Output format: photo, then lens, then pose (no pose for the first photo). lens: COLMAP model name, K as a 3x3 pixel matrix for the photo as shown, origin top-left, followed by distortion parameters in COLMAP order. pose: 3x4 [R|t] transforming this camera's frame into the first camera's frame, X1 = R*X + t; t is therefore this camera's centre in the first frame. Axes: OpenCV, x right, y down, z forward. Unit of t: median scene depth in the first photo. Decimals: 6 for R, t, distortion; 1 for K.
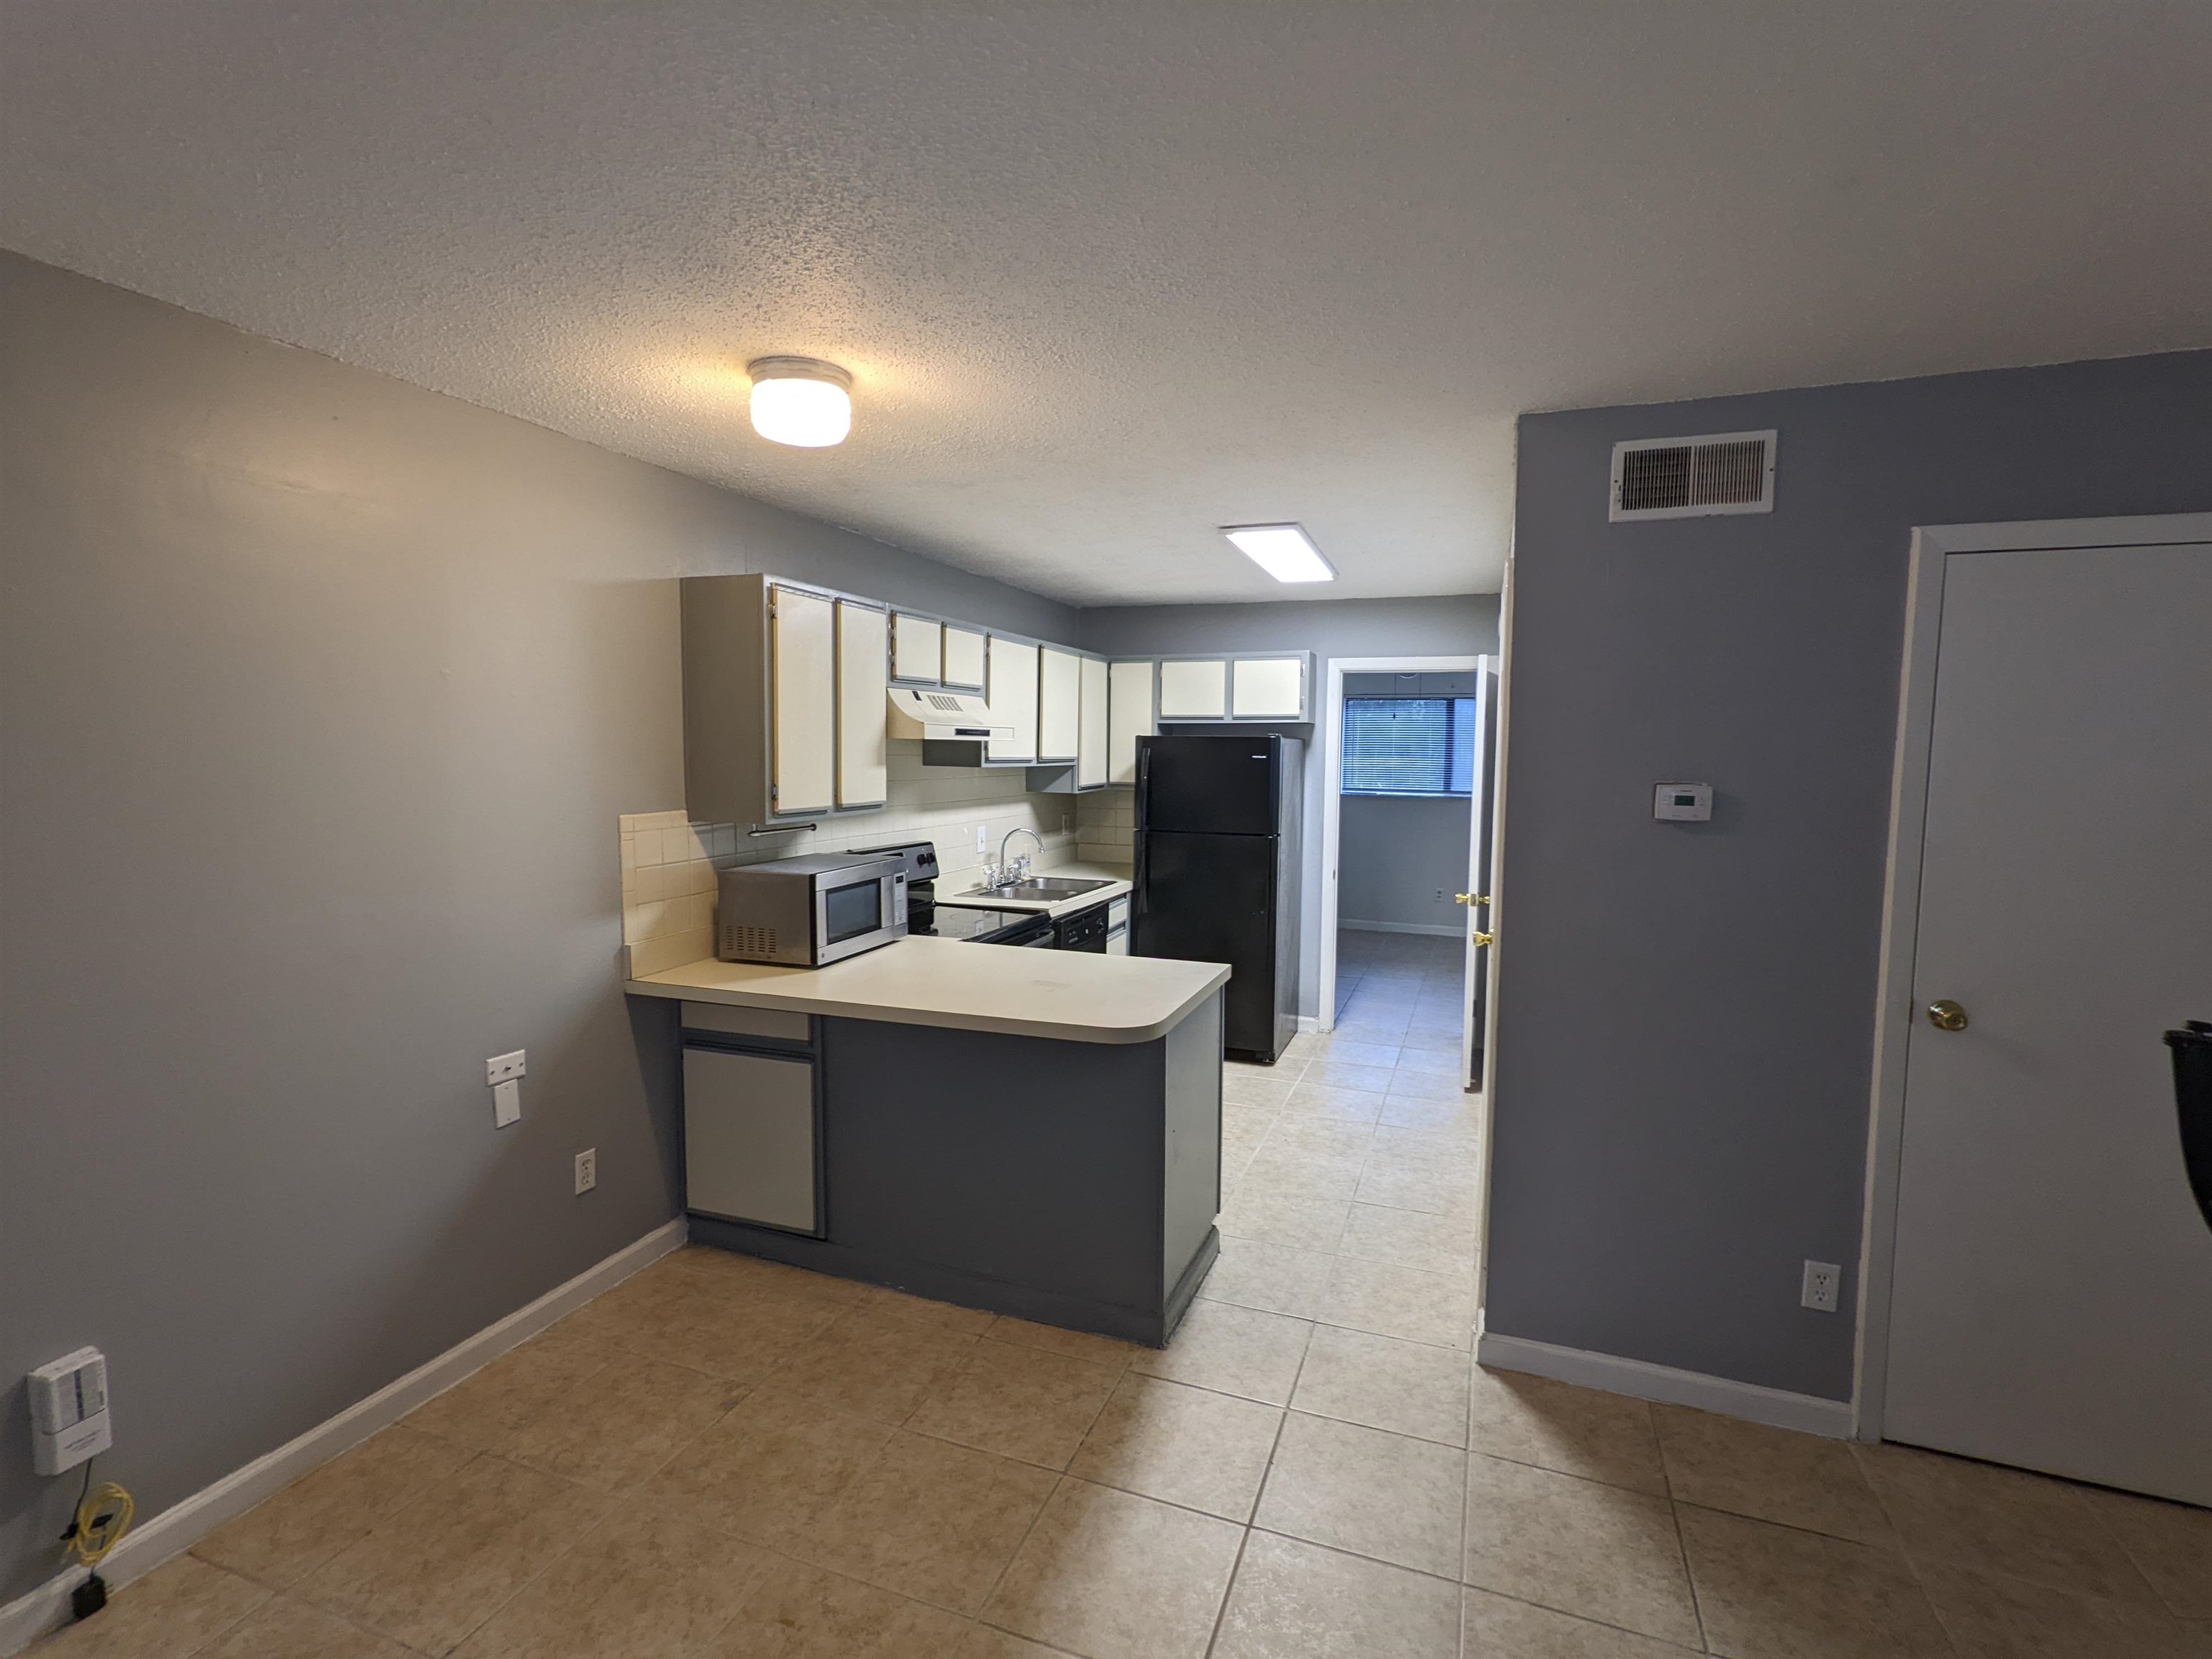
lens RADIAL K [[1044.1, 0, 1102.1], [0, 1044.1, 834.5], [0, 0, 1]] dist [0.003250, 0.000252]
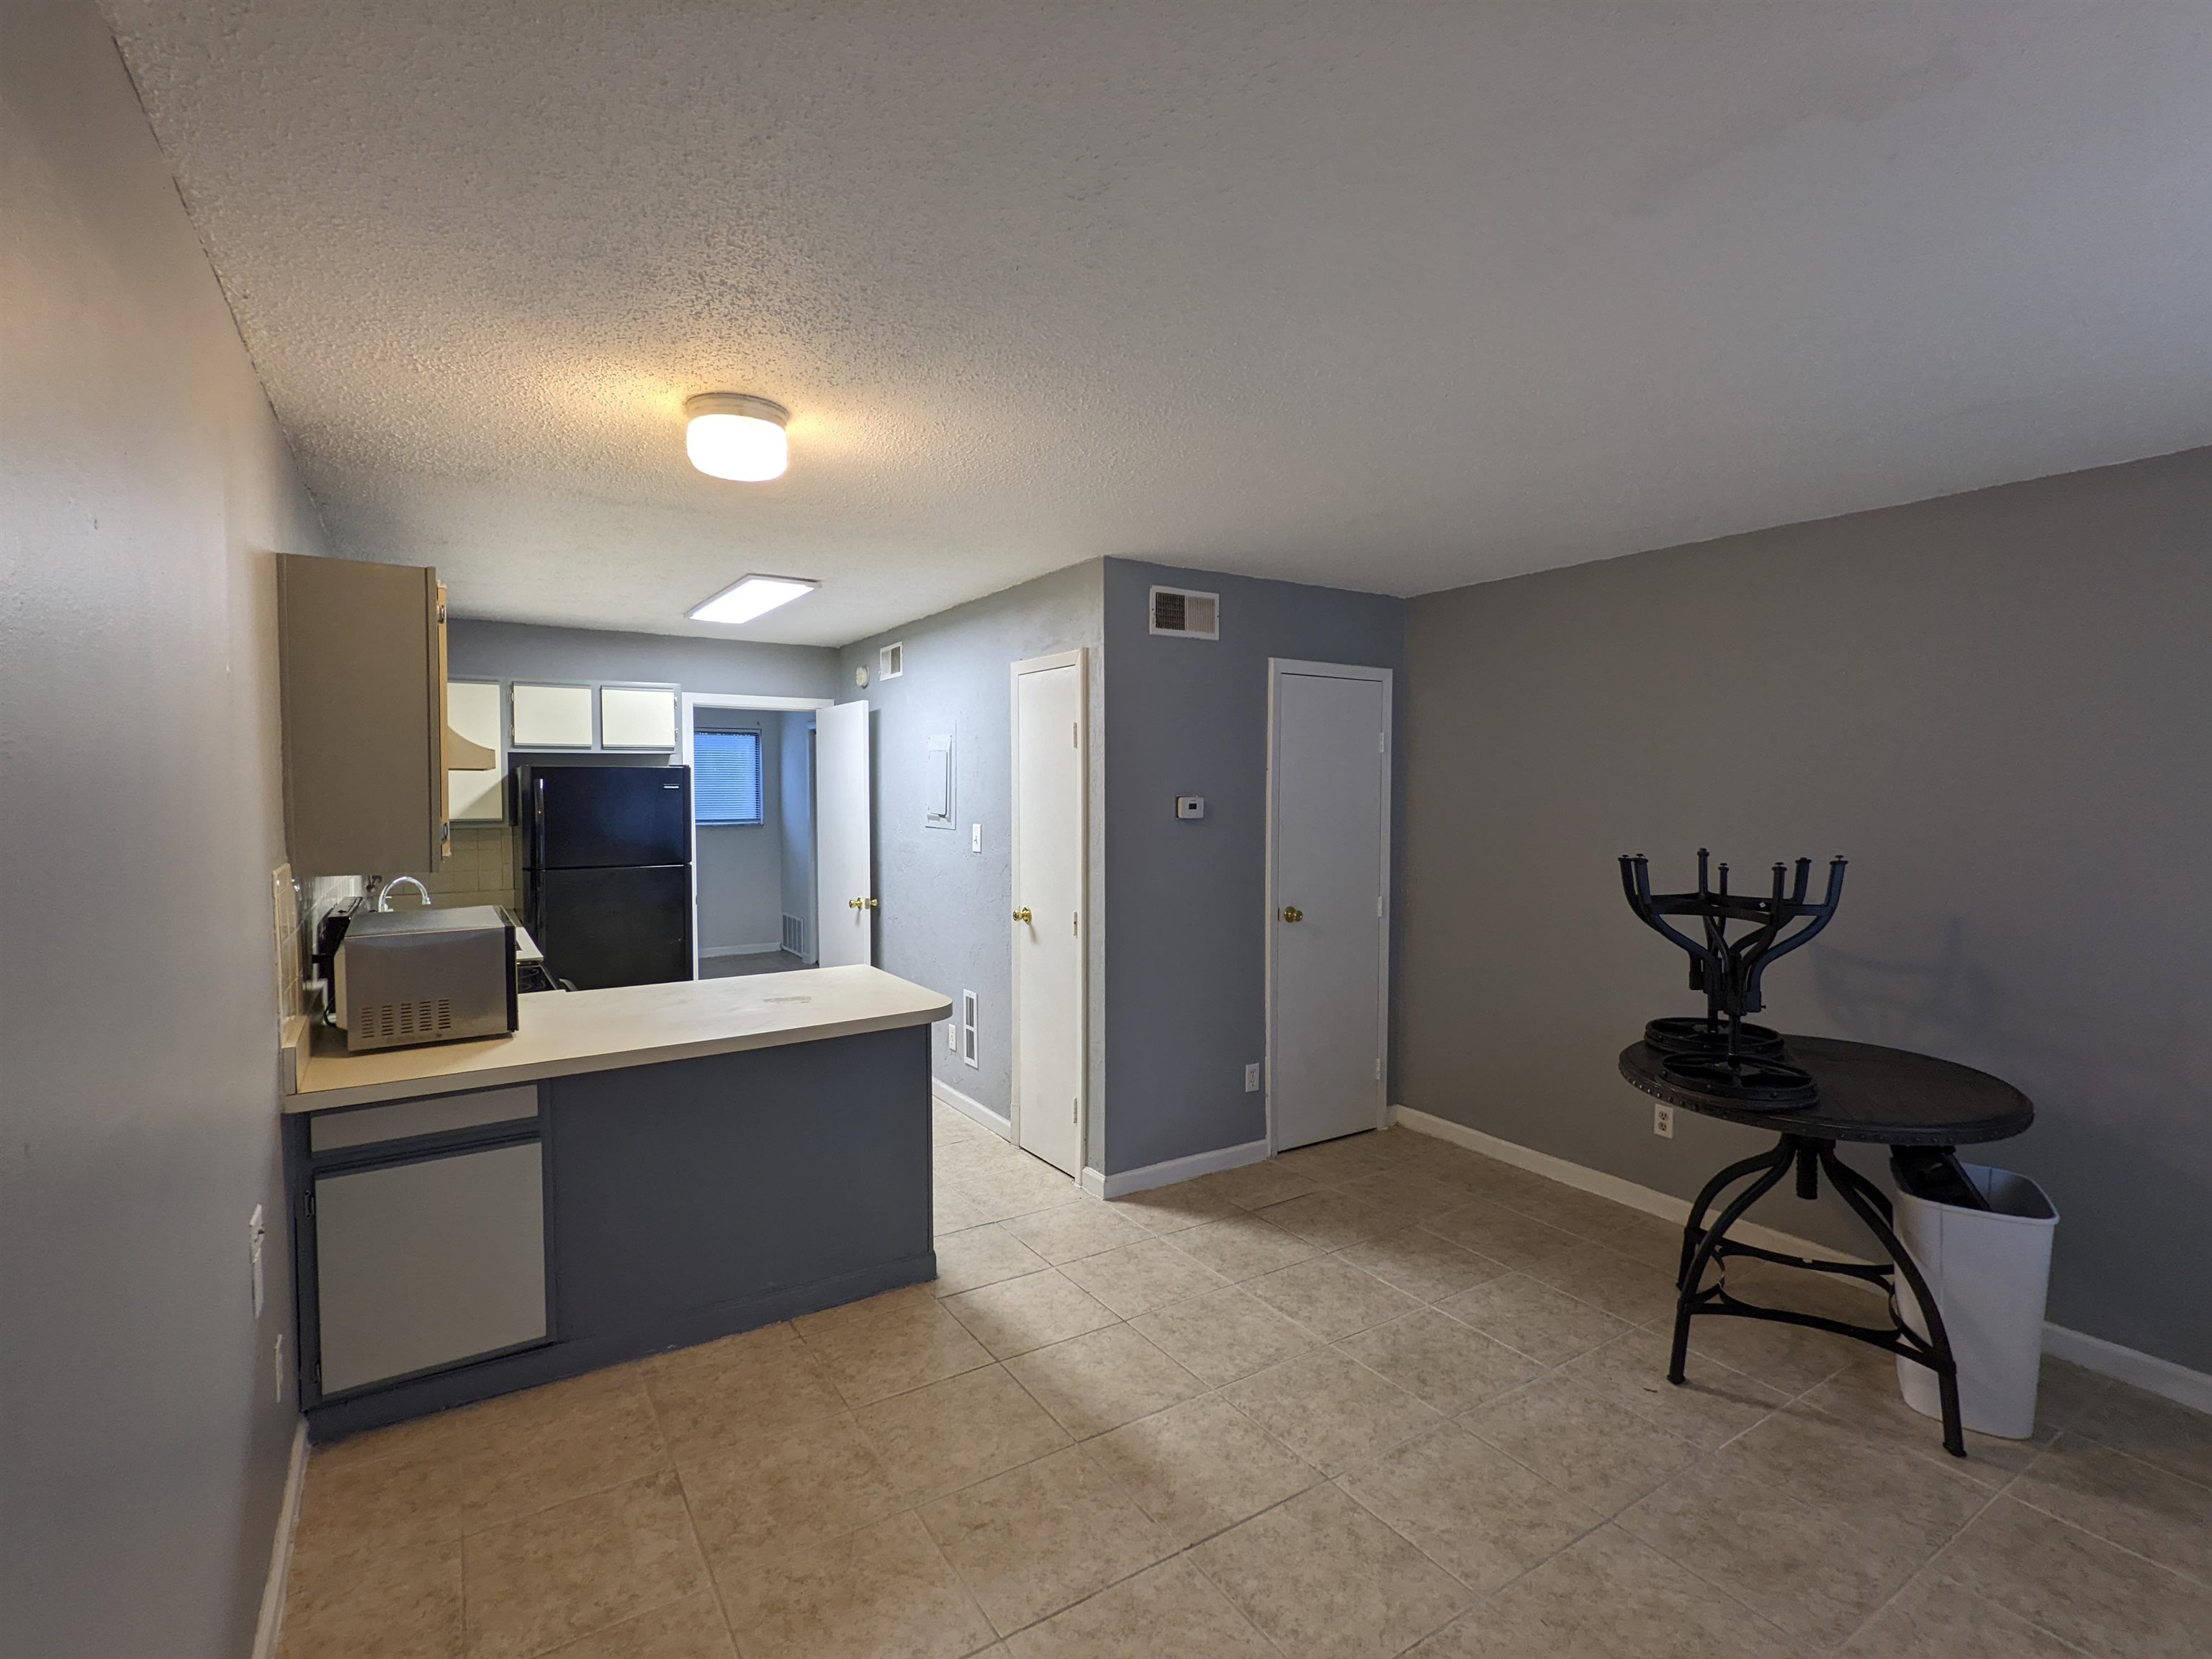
lens RADIAL K [[1044.1, 0, 1102.1], [0, 1044.1, 834.5], [0, 0, 1]] dist [0.003250, 0.000252]
pose [[0.598846, -0.047633, 0.799447, -0.850080], [0.071899, 0.997396, 0.005570, -0.007376], [-0.797630, 0.054144, 0.600711, 0.116963]]
